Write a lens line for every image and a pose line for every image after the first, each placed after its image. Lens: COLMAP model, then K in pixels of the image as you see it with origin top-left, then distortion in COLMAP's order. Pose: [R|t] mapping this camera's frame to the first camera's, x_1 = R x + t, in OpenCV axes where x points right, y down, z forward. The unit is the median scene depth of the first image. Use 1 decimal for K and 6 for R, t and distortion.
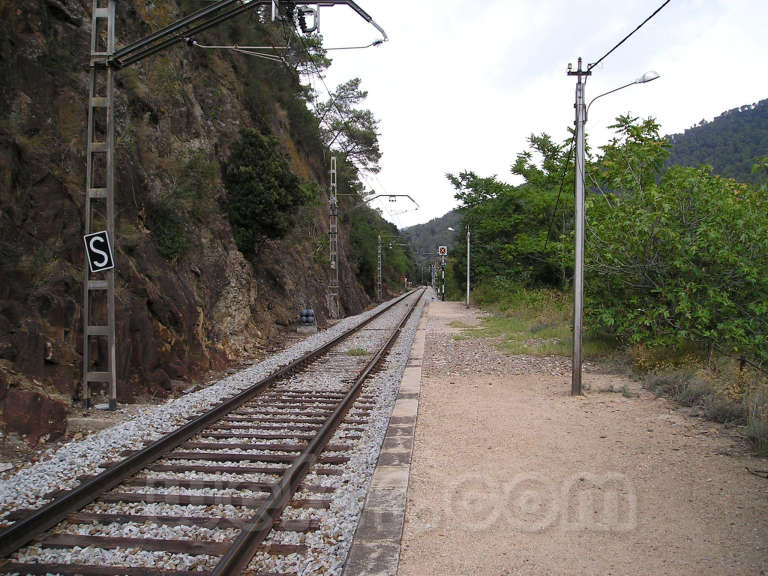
lens RADIAL K [[792.1, 0, 396.6], [0, 792.1, 286.1], [0, 0, 1]] dist [-0.158212, 0.162520]
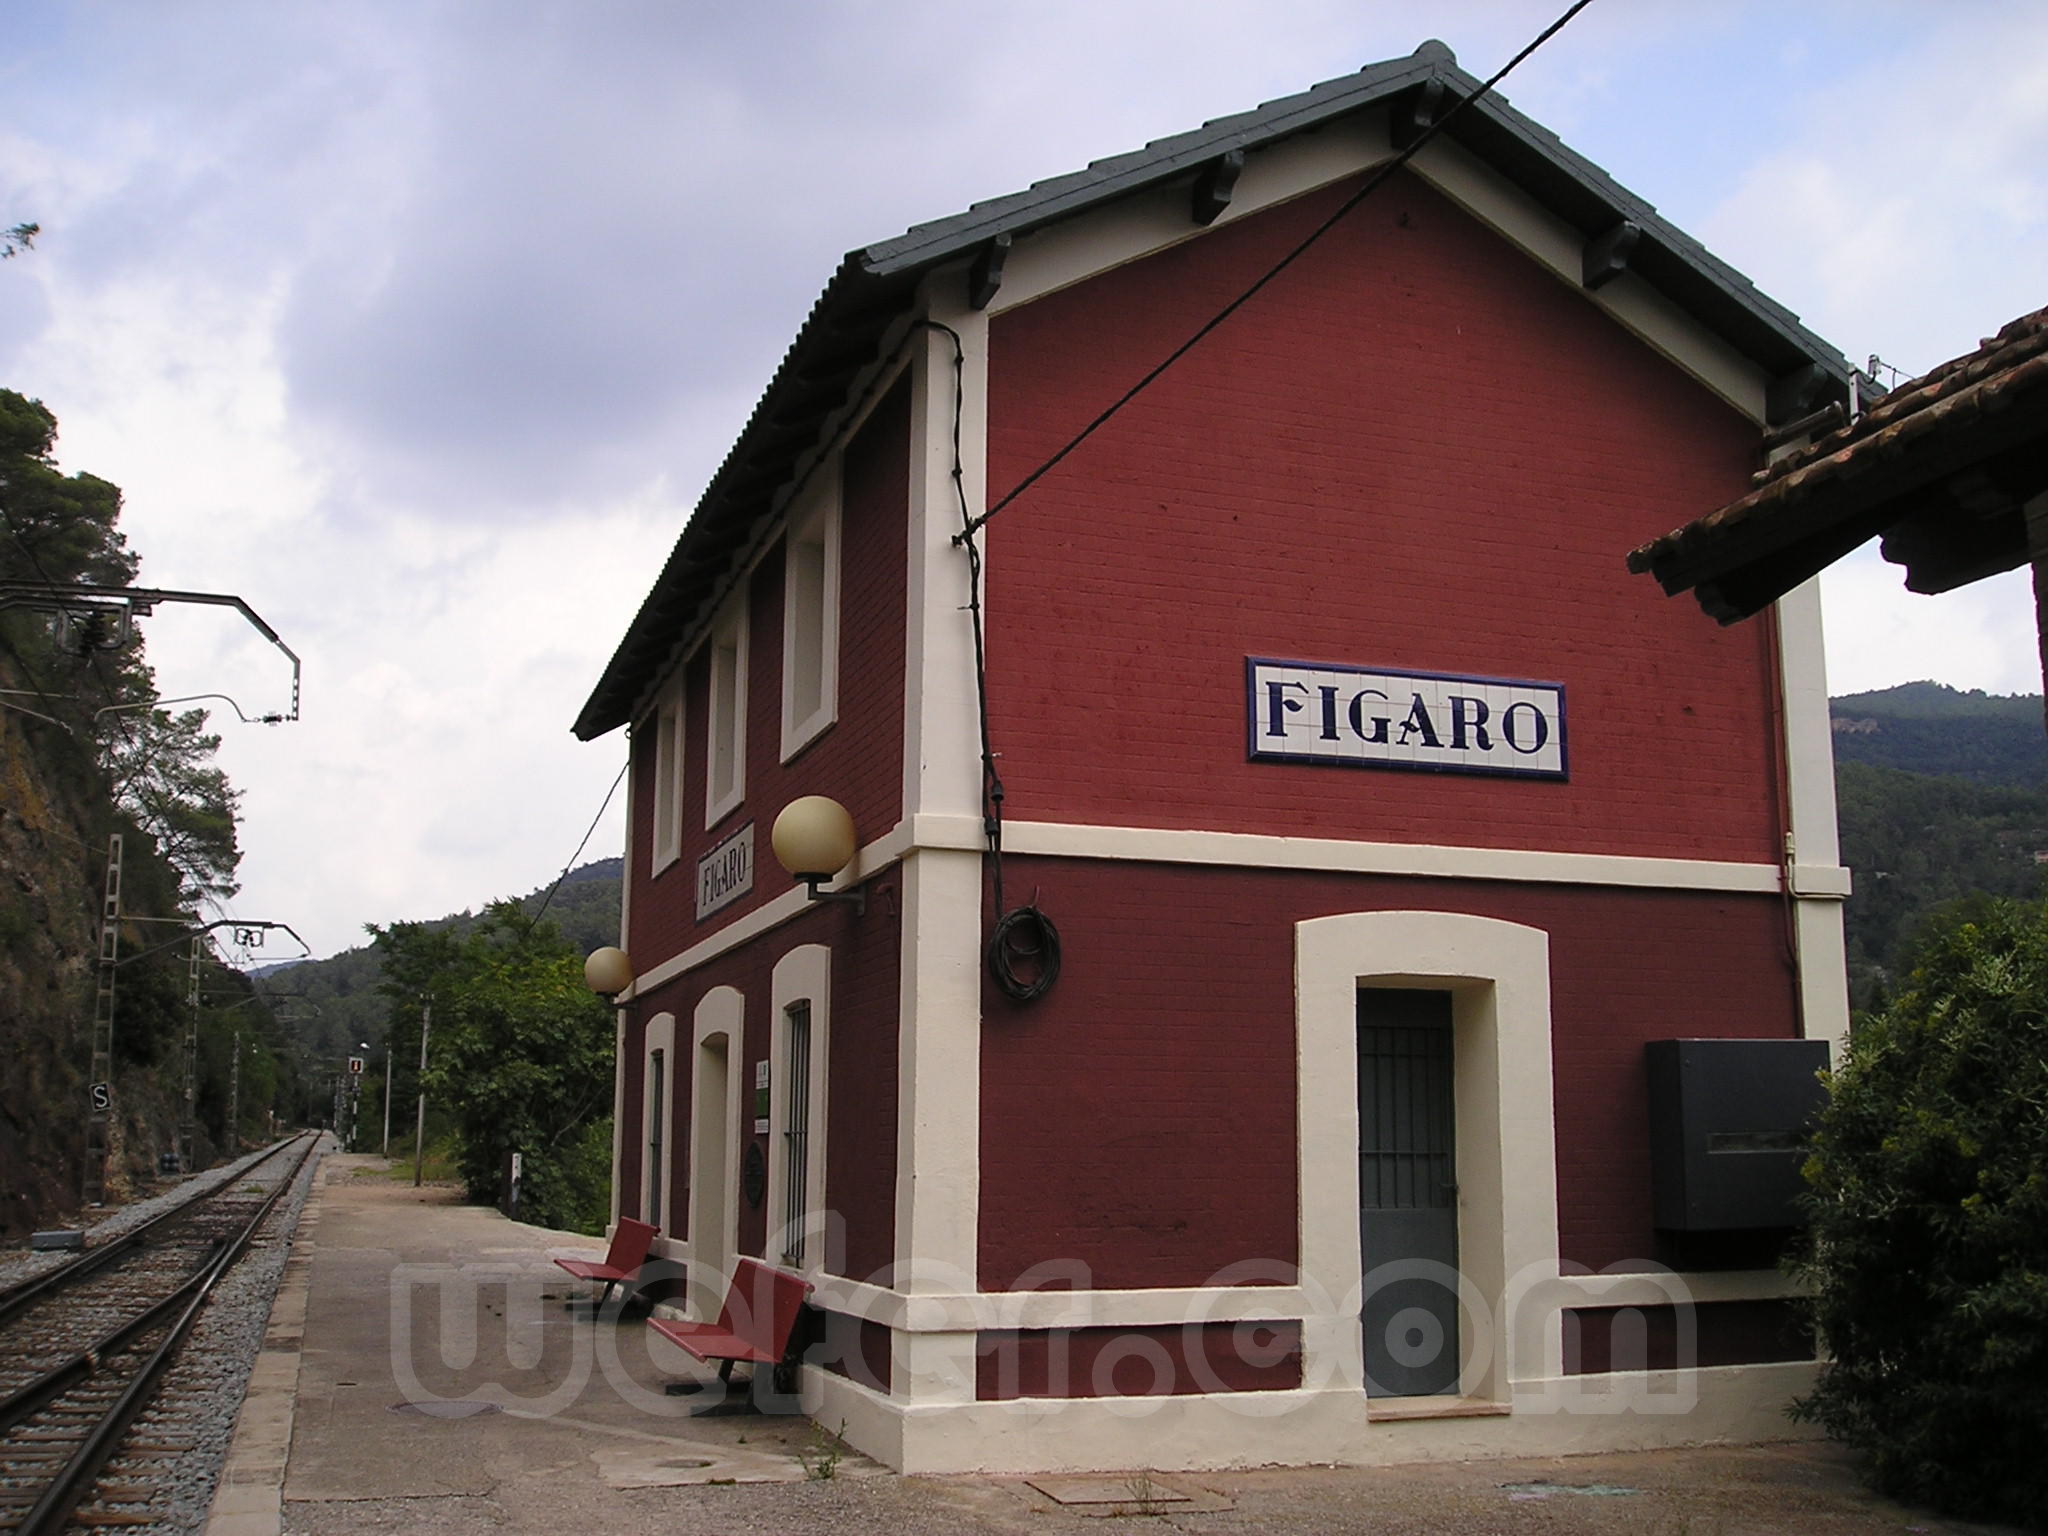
lens RADIAL K [[2112.2, 0, 1057.7], [0, 2112.2, 762.8], [0, 0, 1]] dist [-0.158212, 0.162520]
pose [[0.930083, 0.056476, 0.362982, -0.017486], [0.007599, 0.984942, -0.172718, 0.002036], [-0.367270, 0.163400, 0.915649, -0.394499]]
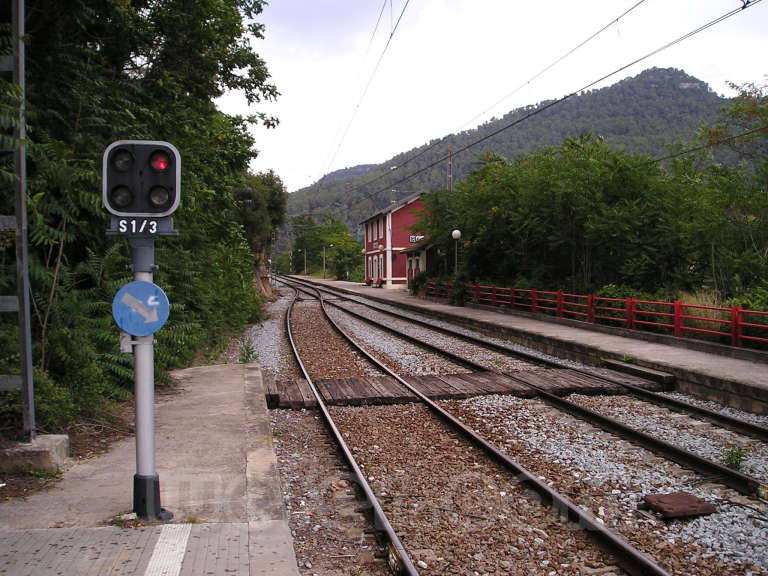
lens RADIAL K [[792.1, 0, 396.6], [0, 792.1, 286.1], [0, 0, 1]] dist [-0.158212, 0.162520]
pose [[0.972585, -0.025321, 0.231163, -0.147056], [0.020080, 0.999486, 0.024995, 0.000563], [-0.231677, -0.019668, 0.972594, -1.020668]]
